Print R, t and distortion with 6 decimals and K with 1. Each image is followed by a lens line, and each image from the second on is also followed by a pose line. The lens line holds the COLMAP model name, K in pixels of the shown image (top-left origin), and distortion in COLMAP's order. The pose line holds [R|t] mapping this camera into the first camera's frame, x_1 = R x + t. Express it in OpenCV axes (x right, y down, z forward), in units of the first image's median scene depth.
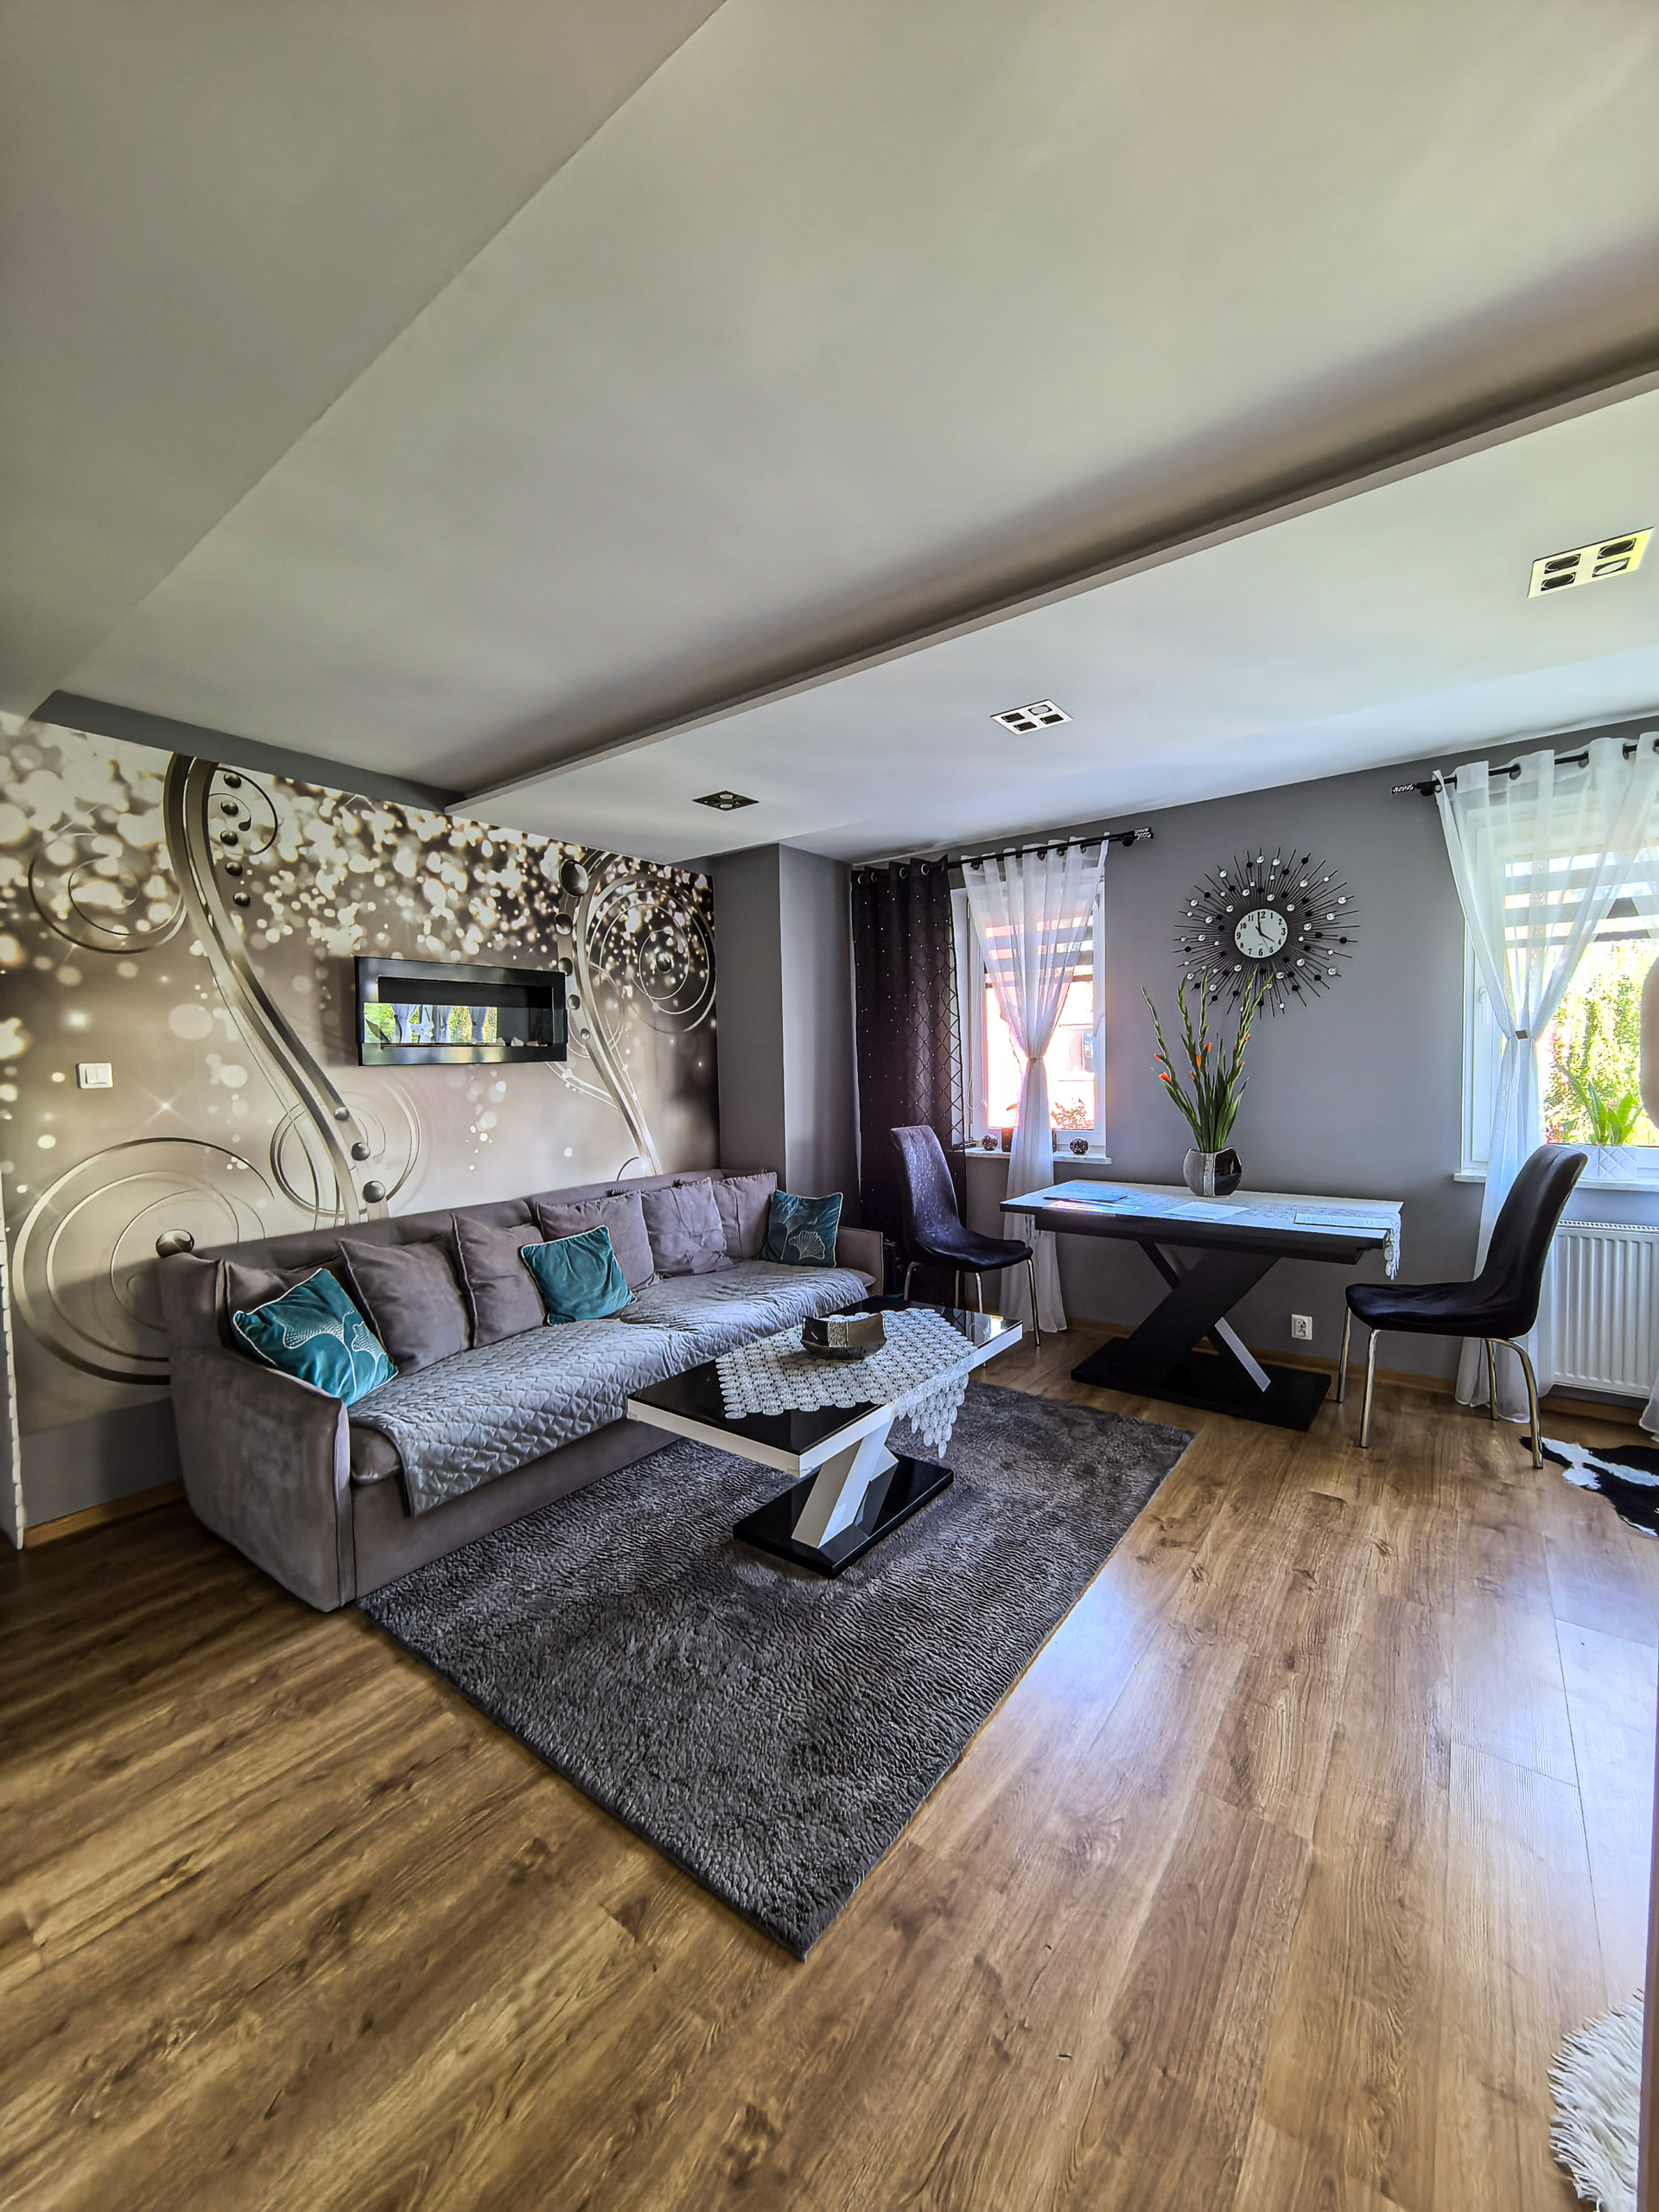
lens RADIAL K [[873.1, 0, 832.4], [0, 873.1, 1105.6], [0, 0, 1]] dist [0.006772, -0.000355]
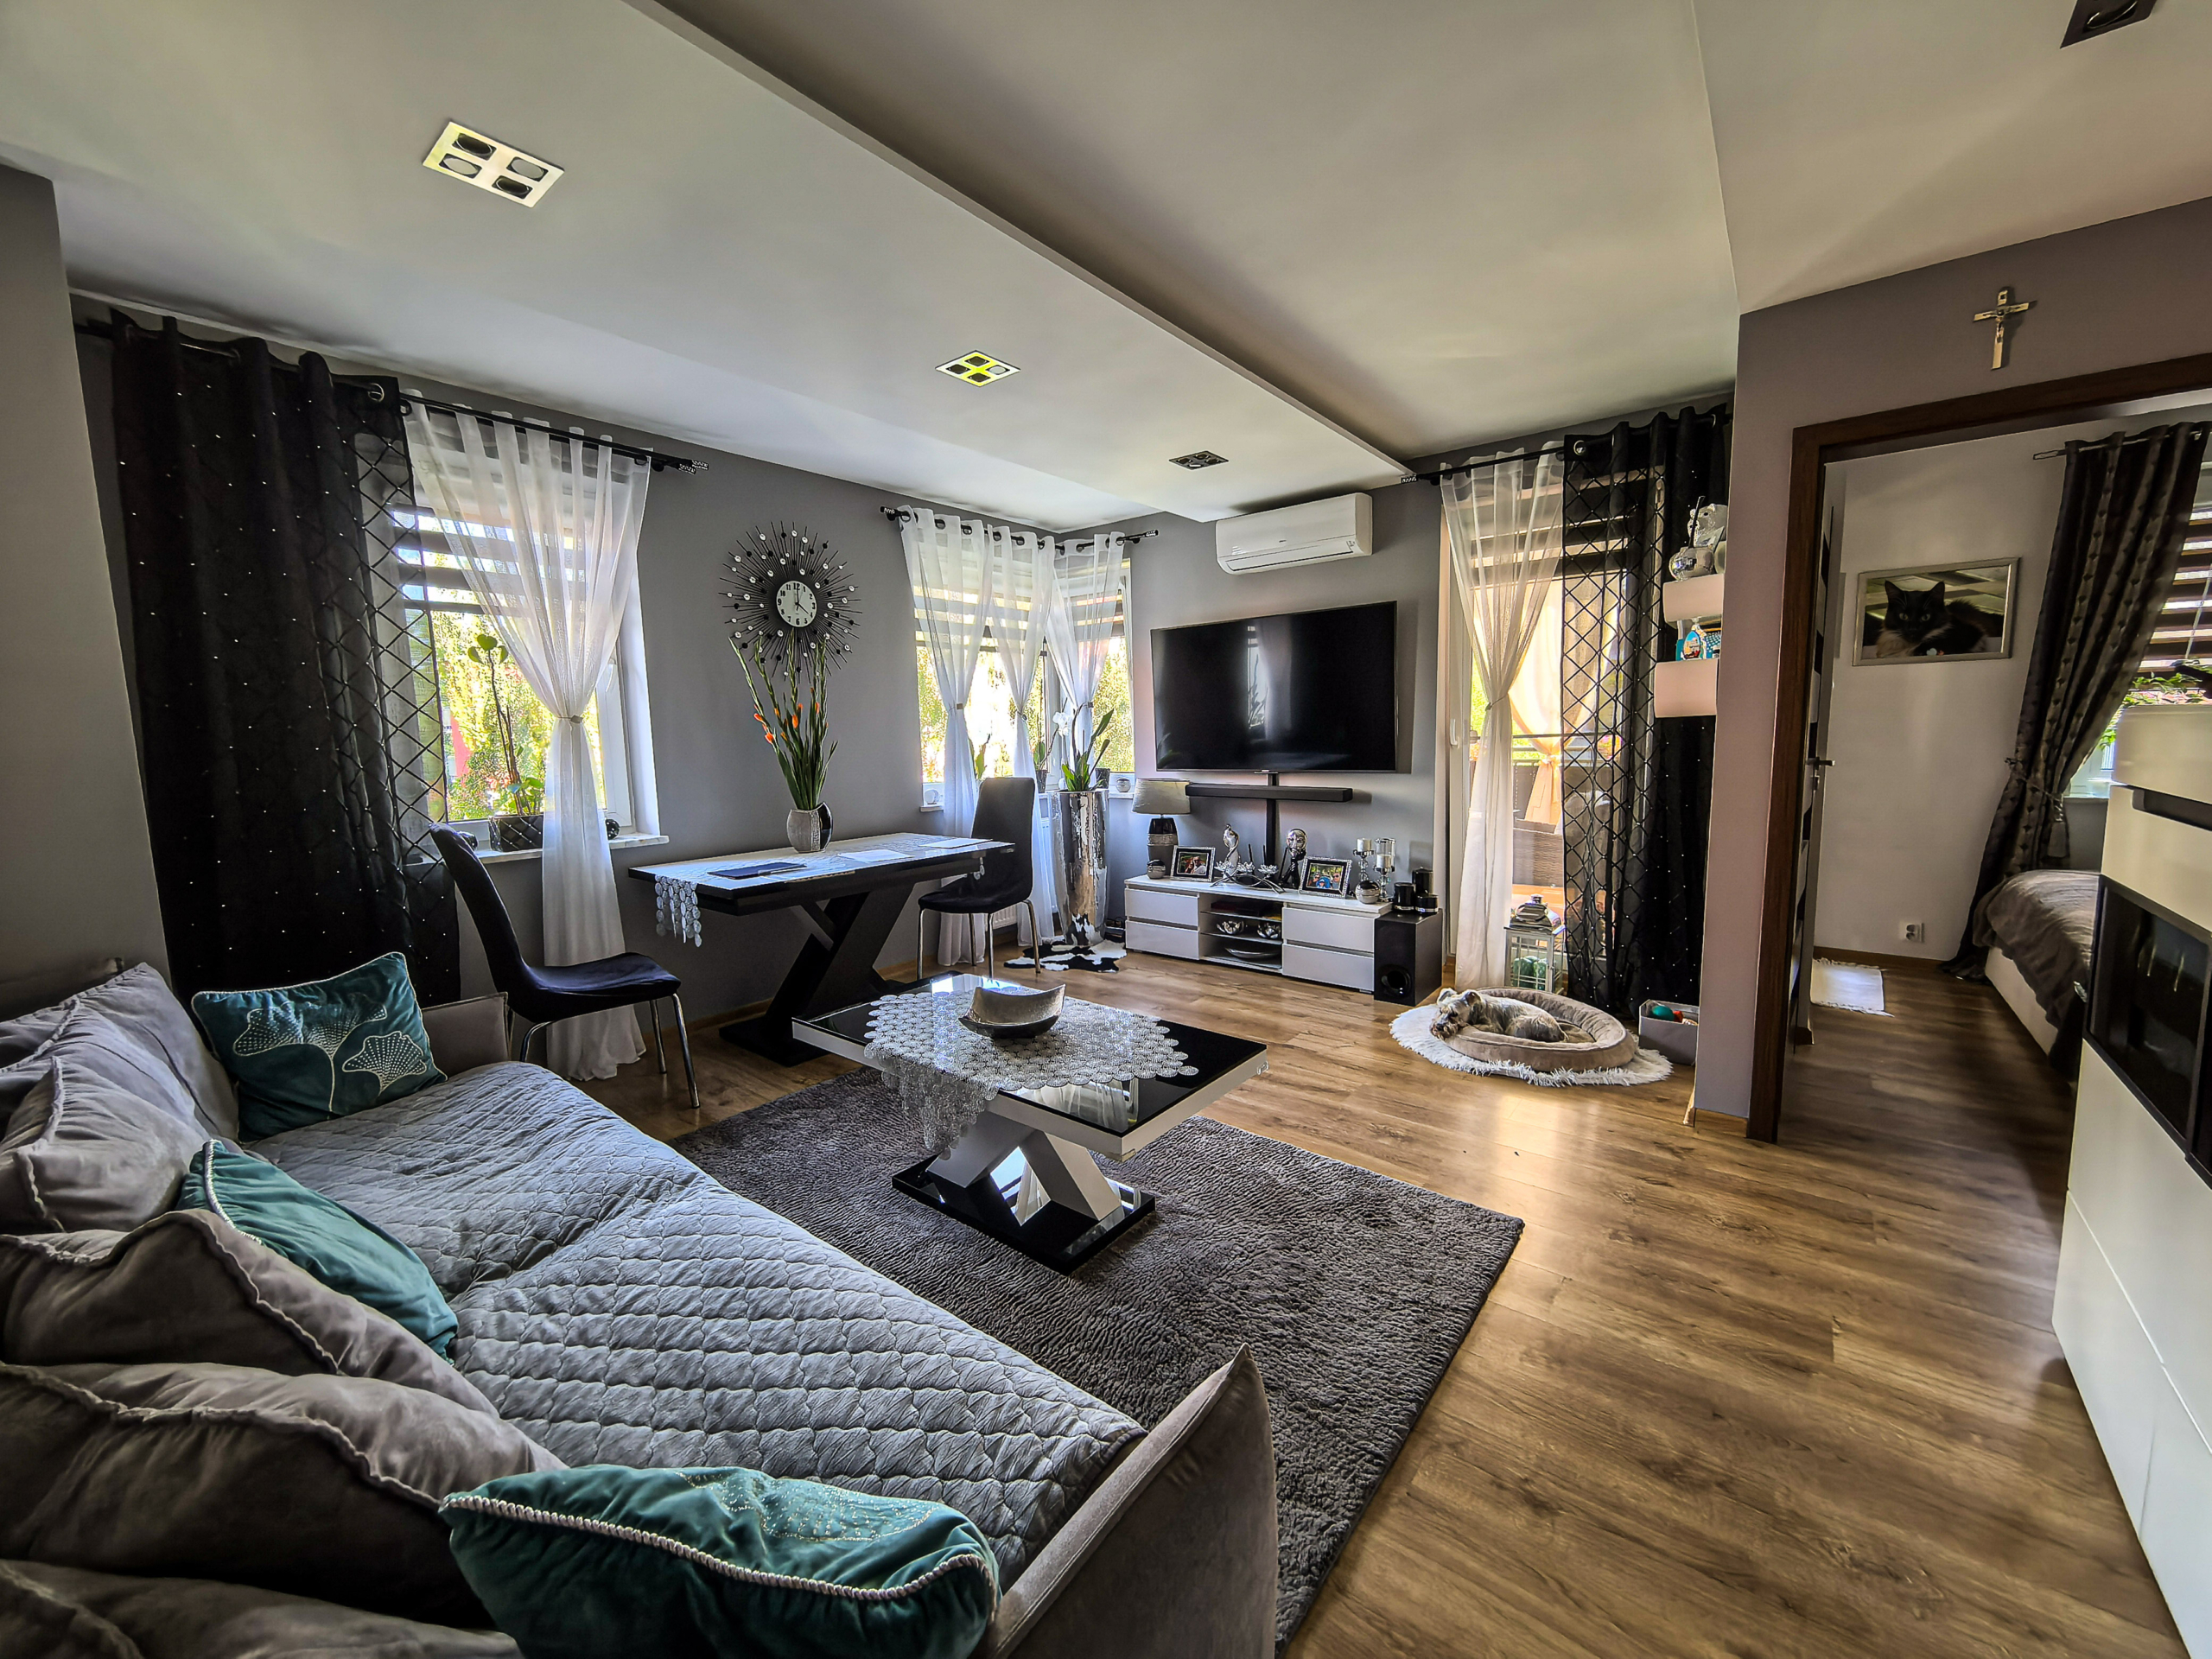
lens RADIAL K [[873.1, 0, 1098.4], [0, 873.1, 830.1], [0, 0, 1]] dist [0.006772, -0.000355]
pose [[0.028267, -0.096869, 0.994896, -0.600286], [0.067277, 0.993221, 0.094795, 0.002072], [-0.997334, 0.064254, 0.034592, 0.618884]]
